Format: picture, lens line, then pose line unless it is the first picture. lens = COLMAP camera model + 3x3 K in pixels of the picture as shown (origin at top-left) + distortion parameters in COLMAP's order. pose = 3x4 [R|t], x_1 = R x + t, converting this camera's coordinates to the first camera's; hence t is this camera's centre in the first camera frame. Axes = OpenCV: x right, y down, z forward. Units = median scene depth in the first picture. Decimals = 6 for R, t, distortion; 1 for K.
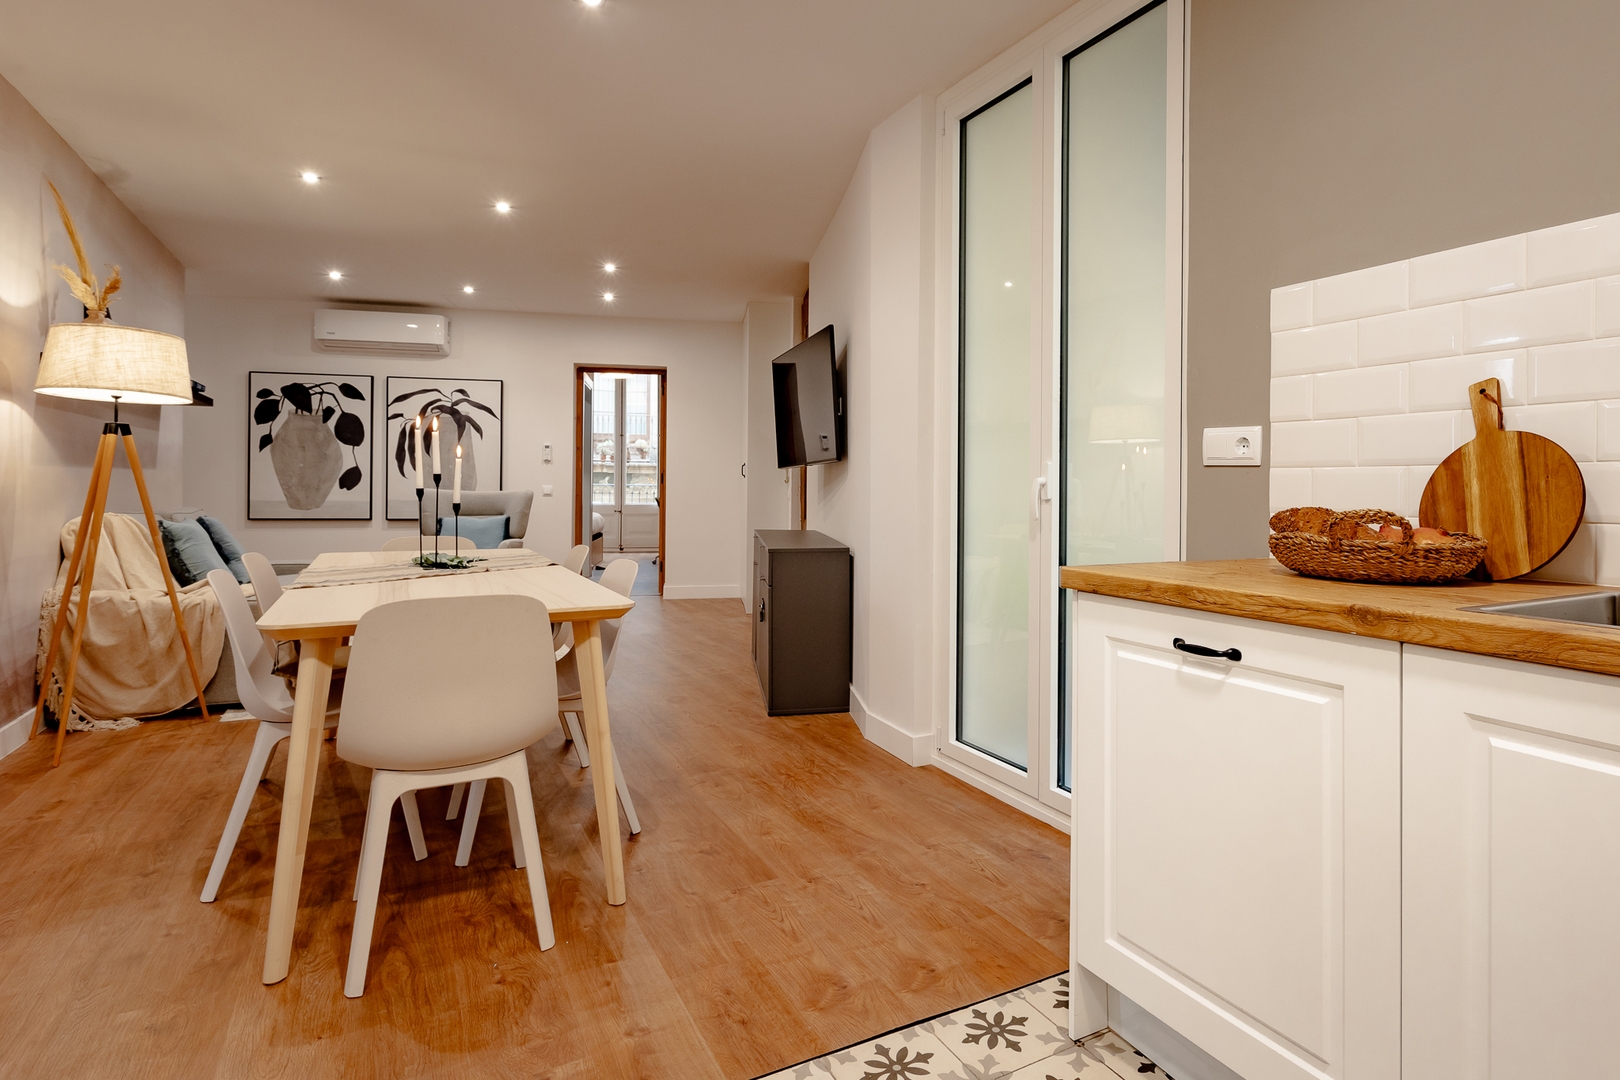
lens RADIAL K [[865.3, 0, 879.4], [0, 865.3, 482.5], [0, 0, 1]] dist [-0.000687, 0.001299]
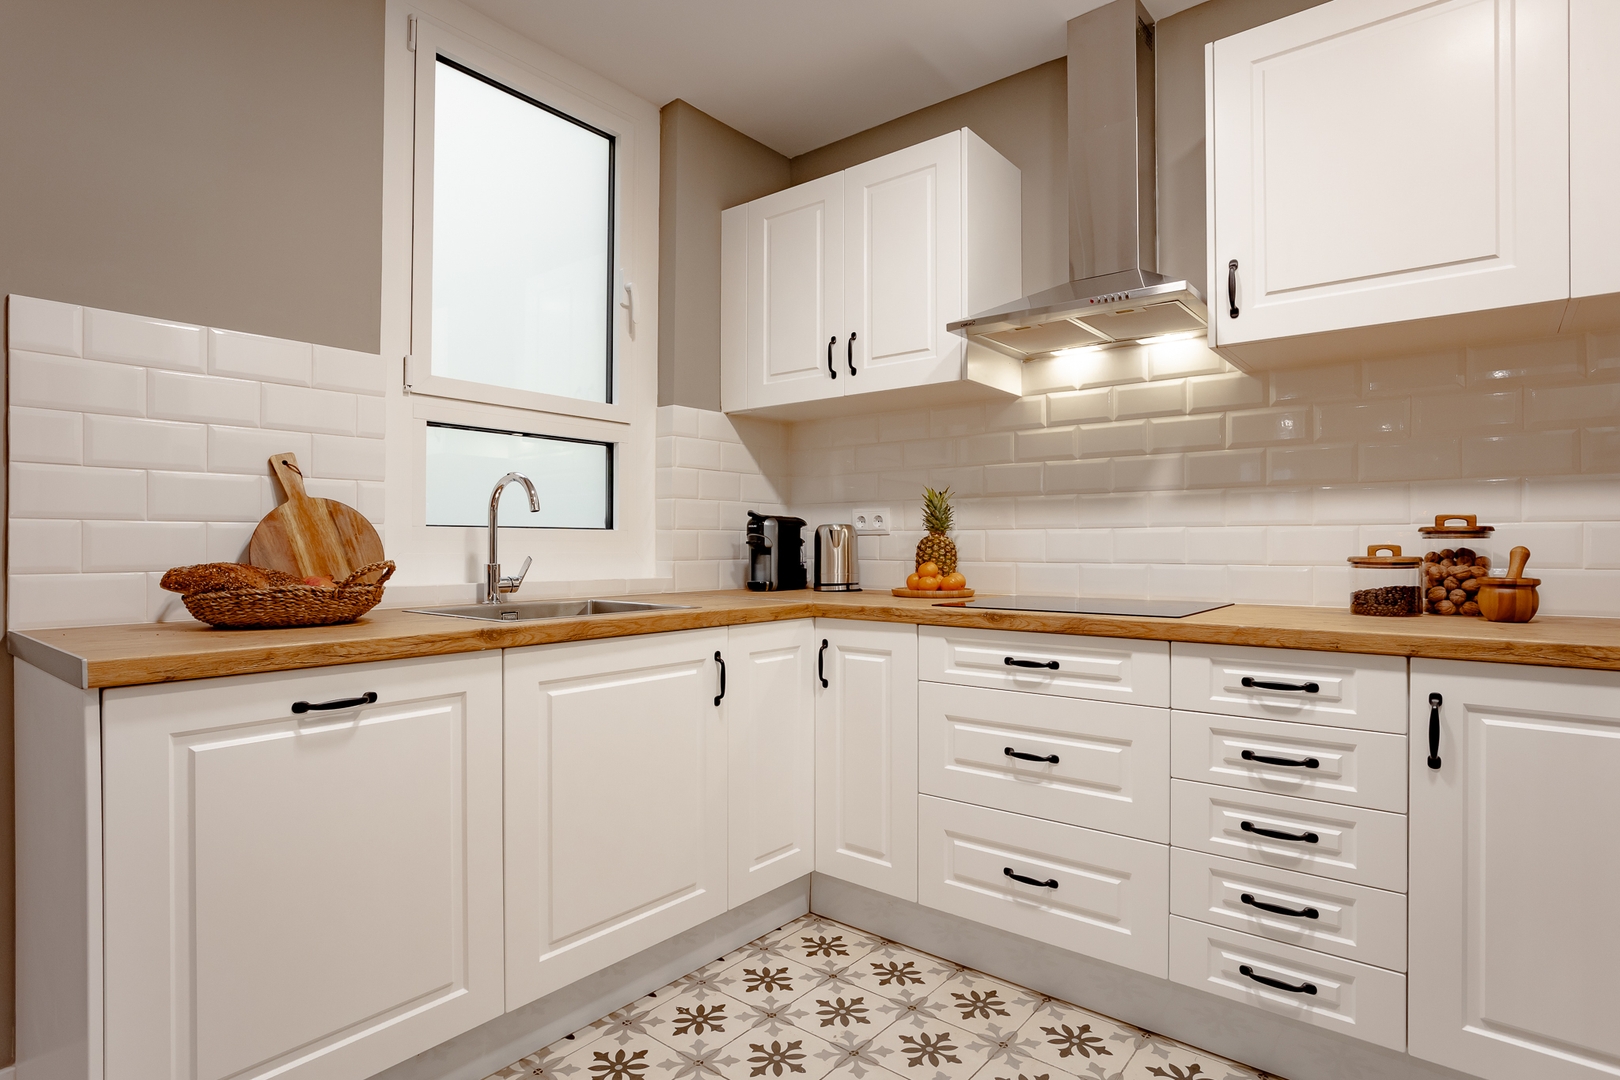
lens RADIAL K [[843.6, 0, 803.5], [0, 843.6, 541.1], [0, 0, 1]] dist [-0.031709, 0.001540]
pose [[-0.360080, -0.003407, 0.932915, -0.152567], [-0.006464, 0.999978, 0.001157, -0.000456], [-0.932899, -0.005613, -0.360094, 0.174260]]
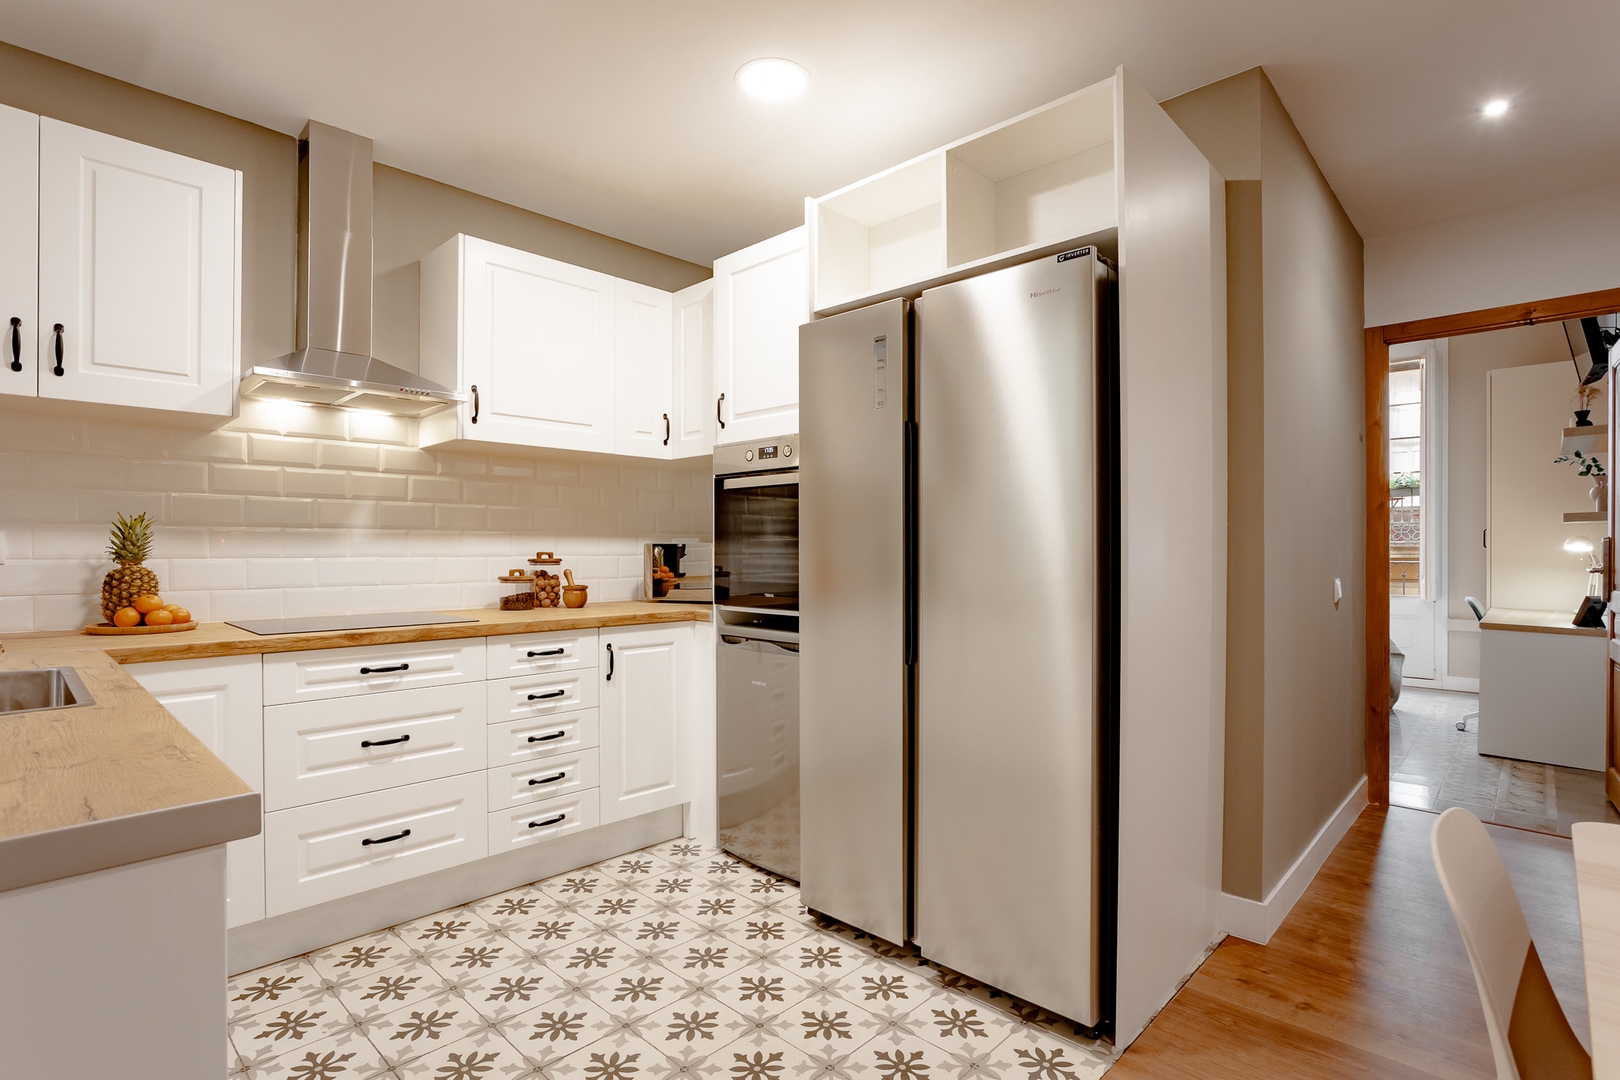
lens RADIAL K [[789.6, 0, 794.7], [0, 789.6, 552.2], [0, 0, 1]] dist [-0.020571, 0.000737]
pose [[-0.959899, -0.008182, -0.280227, 0.012631], [-0.007784, 0.999966, -0.002532, -0.010071], [0.280238, -0.000249, -0.959931, 0.375362]]
